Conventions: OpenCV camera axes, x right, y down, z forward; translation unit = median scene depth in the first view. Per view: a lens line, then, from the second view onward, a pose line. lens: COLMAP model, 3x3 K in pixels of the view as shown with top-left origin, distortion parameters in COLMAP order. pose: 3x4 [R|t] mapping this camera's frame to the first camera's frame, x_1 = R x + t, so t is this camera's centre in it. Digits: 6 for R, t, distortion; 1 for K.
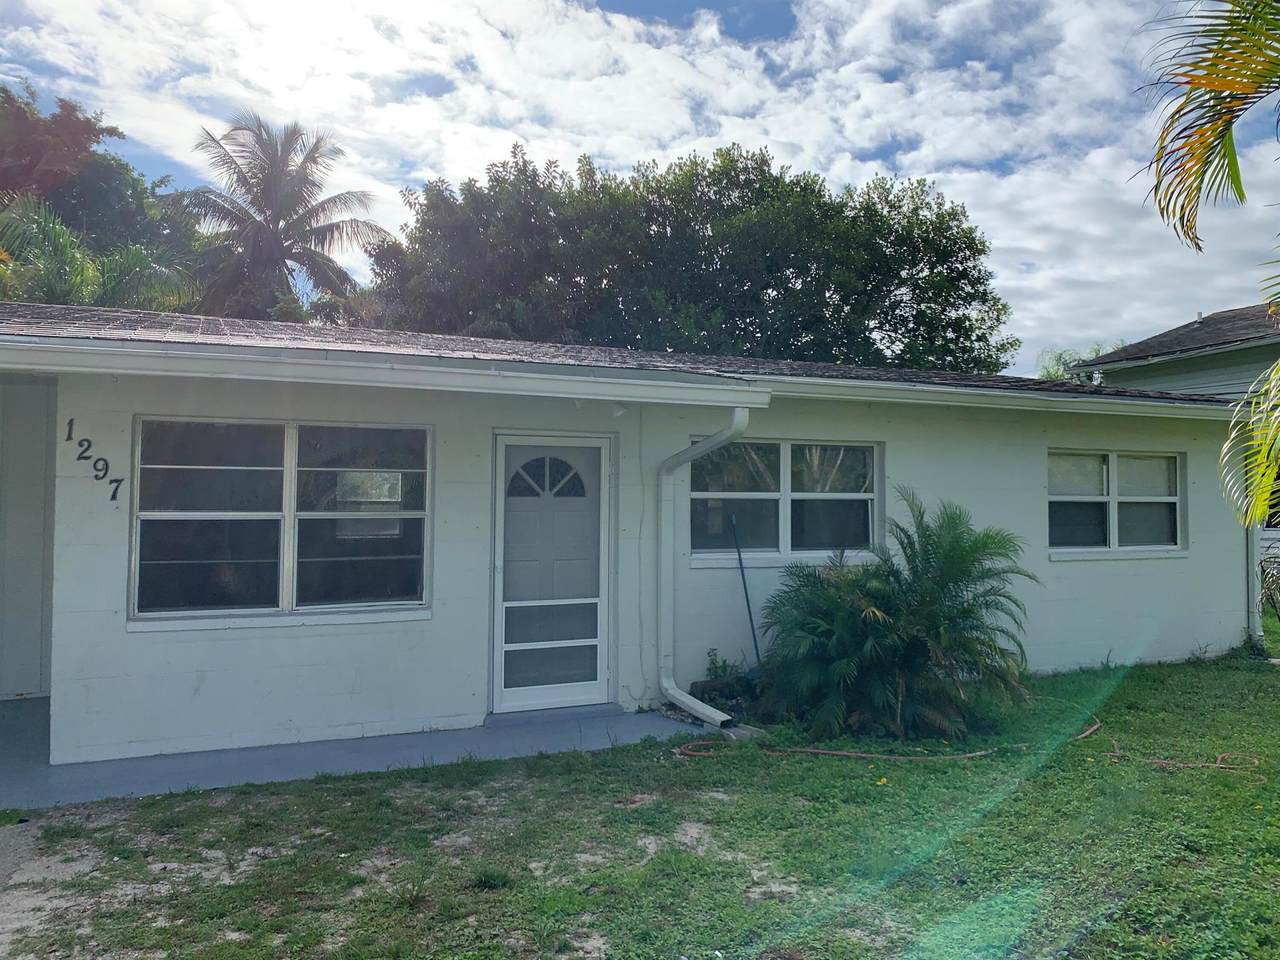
lens RADIAL K [[971.8, 0, 613.6], [0, 971.8, 473.3], [0, 0, 1]] dist [0.008798, -0.001340]
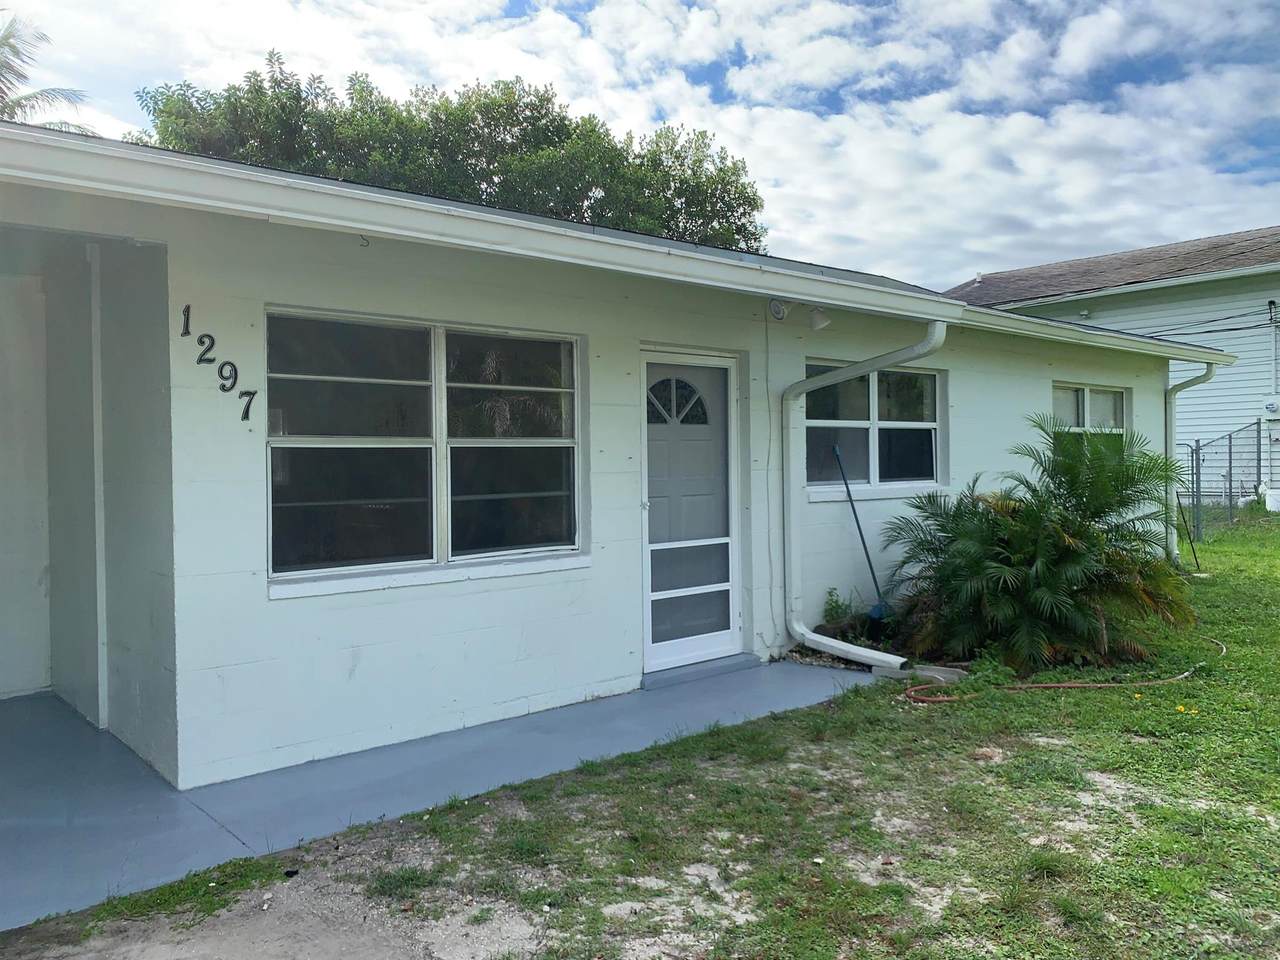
lens RADIAL K [[971.8, 0, 606.0], [0, 971.8, 462.6], [0, 0, 1]] dist [0.008798, -0.001340]
pose [[0.952851, -0.011918, 0.303206, -0.478163], [0.000560, 0.999296, 0.037519, 0.031954], [-0.303439, -0.035580, 0.952186, 0.229251]]
